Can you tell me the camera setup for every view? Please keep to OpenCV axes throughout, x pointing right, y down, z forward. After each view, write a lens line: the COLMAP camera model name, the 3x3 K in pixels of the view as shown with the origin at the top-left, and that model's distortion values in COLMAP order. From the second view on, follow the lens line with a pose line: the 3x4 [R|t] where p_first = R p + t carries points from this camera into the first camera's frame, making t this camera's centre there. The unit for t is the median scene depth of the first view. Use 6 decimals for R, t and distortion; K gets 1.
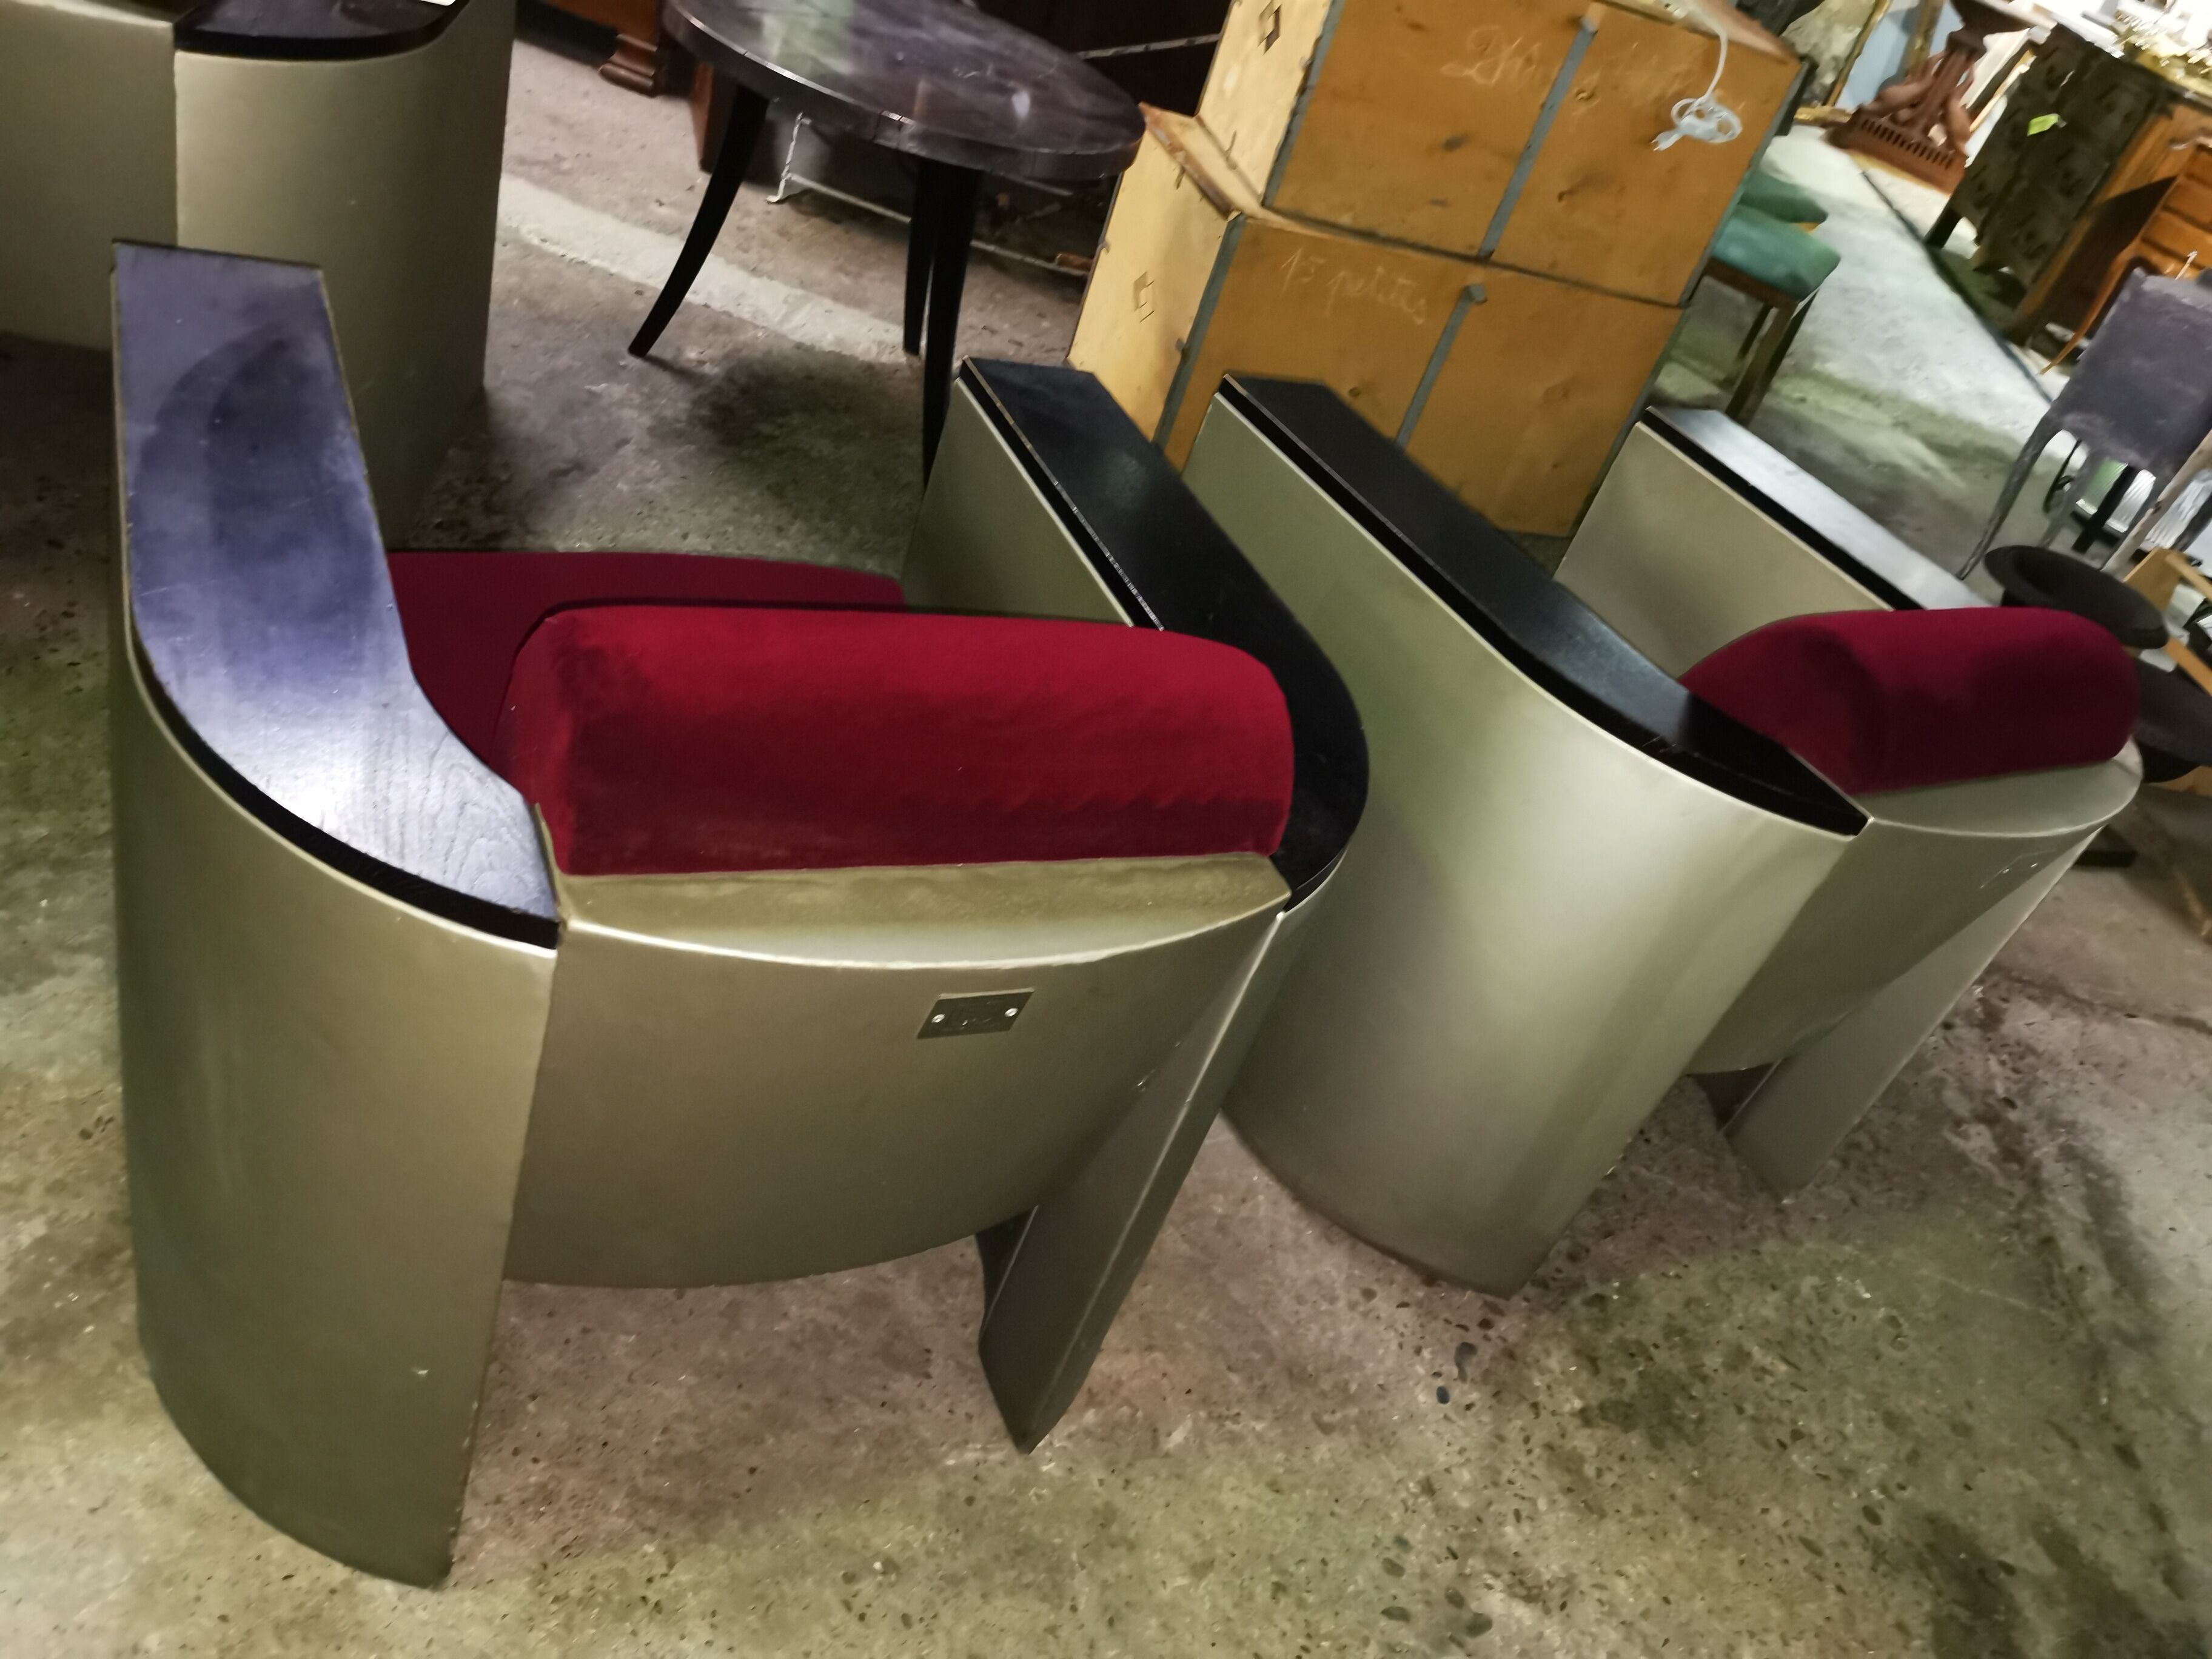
lens RADIAL K [[1708.4, 0, 1114.6], [0, 1708.4, 840.7], [0, 0, 1]] dist [0.046518, -0.041610]
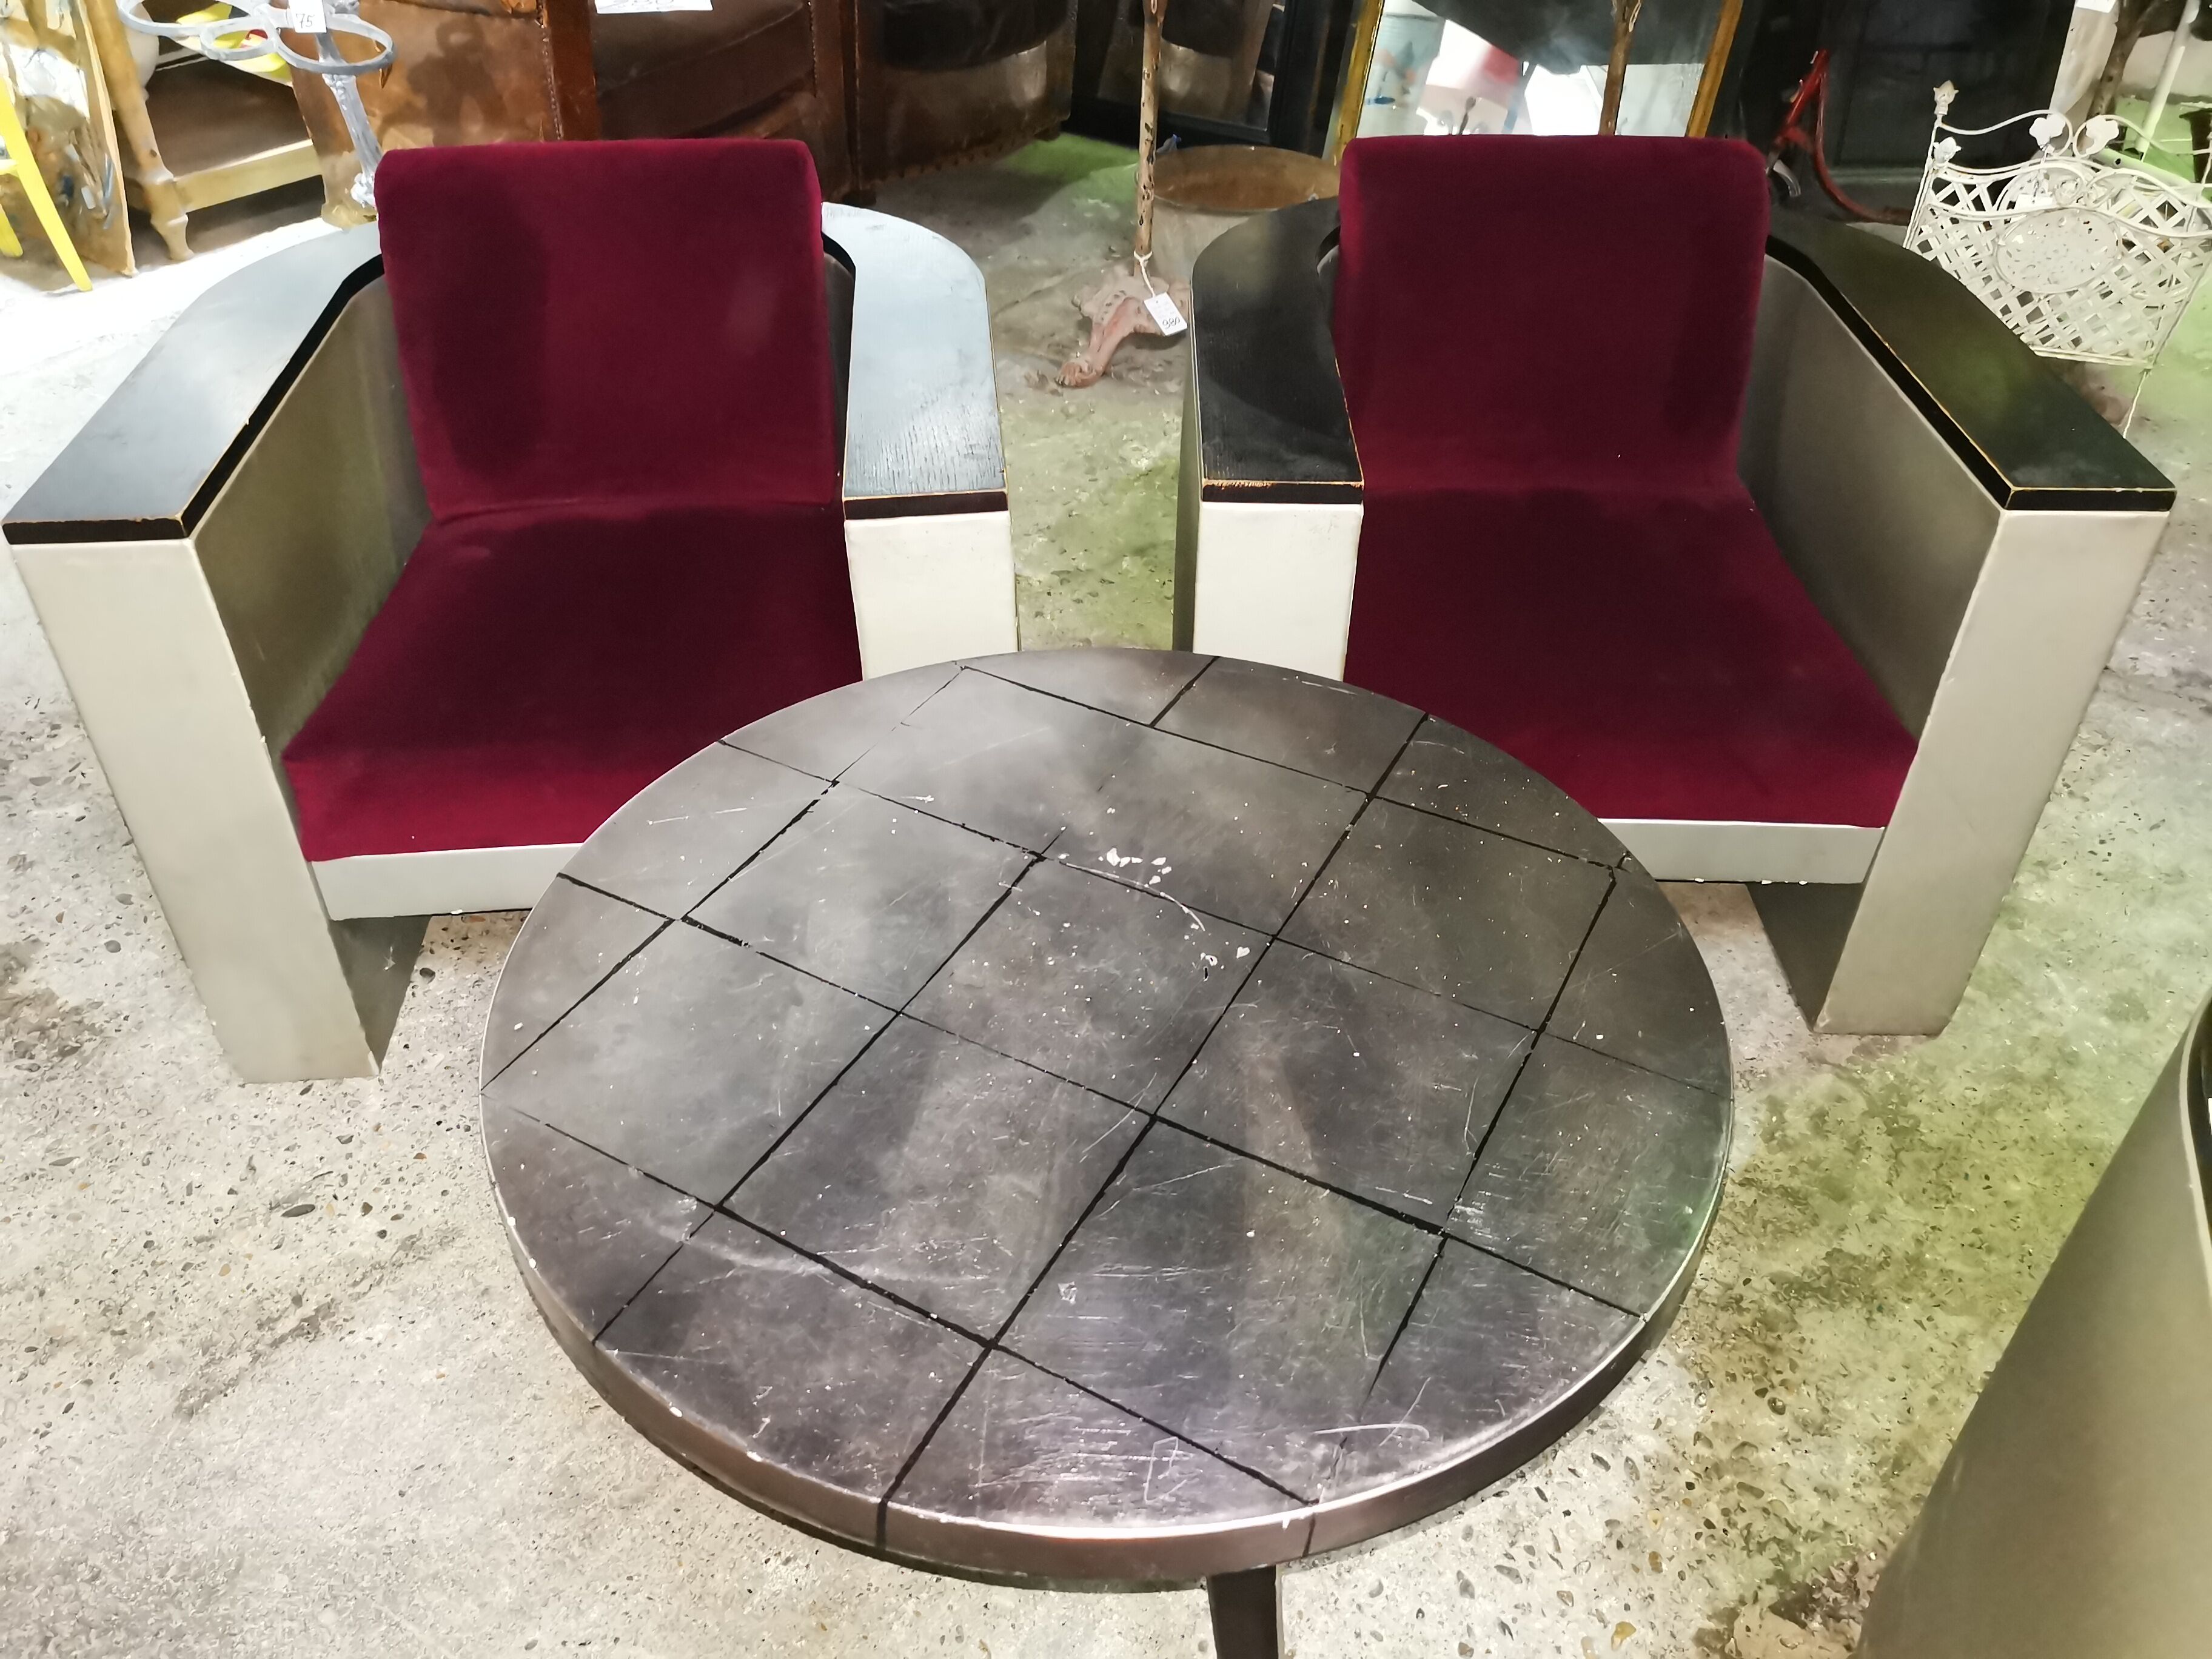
lens RADIAL K [[1708.4, 0, 1100.8], [0, 1708.4, 822.4], [0, 0, 1]] dist [0.046518, -0.041610]
pose [[-0.859921, -0.492422, 0.134378, -0.178905], [0.032968, 0.209134, 0.977331, -1.135496], [-0.509362, 0.844857, -0.163605, 1.363996]]
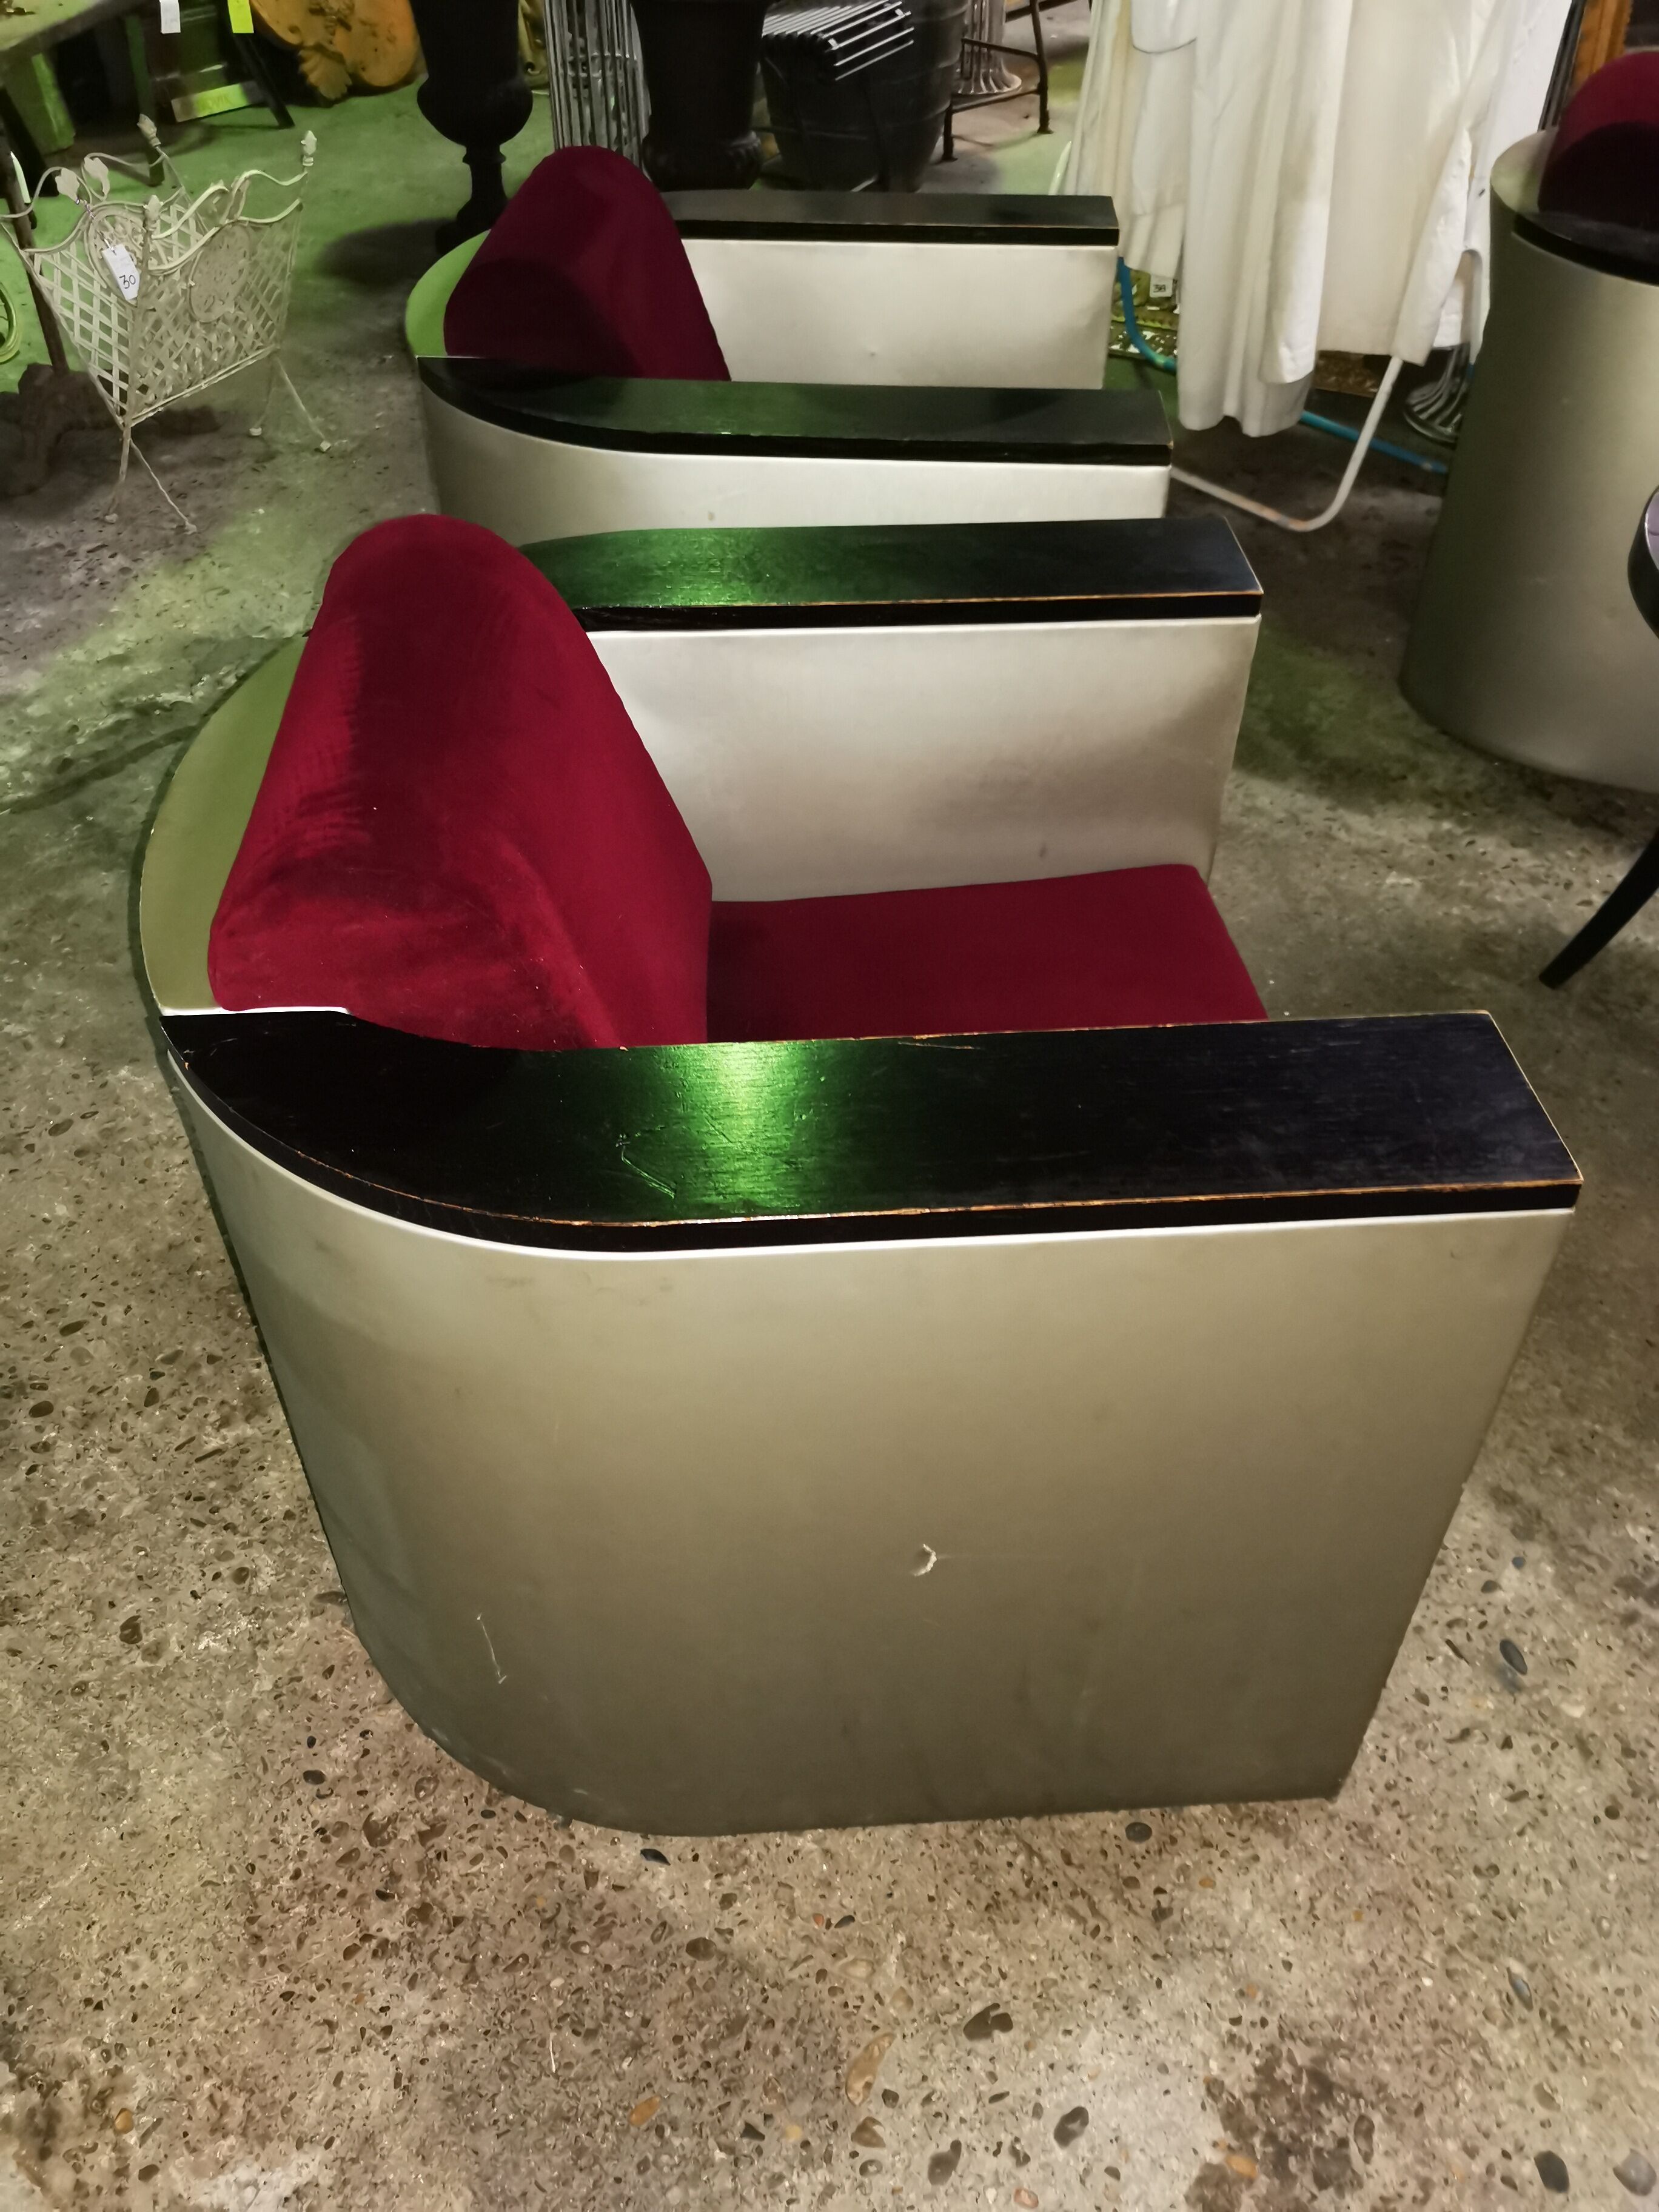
lens RADIAL K [[1708.4, 0, 834.1], [0, 1708.4, 1088.5], [0, 0, 1]] dist [0.046518, -0.041610]
pose [[-0.432003, 0.335550, -0.837126, 1.024720], [-0.647437, 0.530802, 0.546877, -0.503114], [0.627853, 0.778239, -0.012060, 1.211362]]
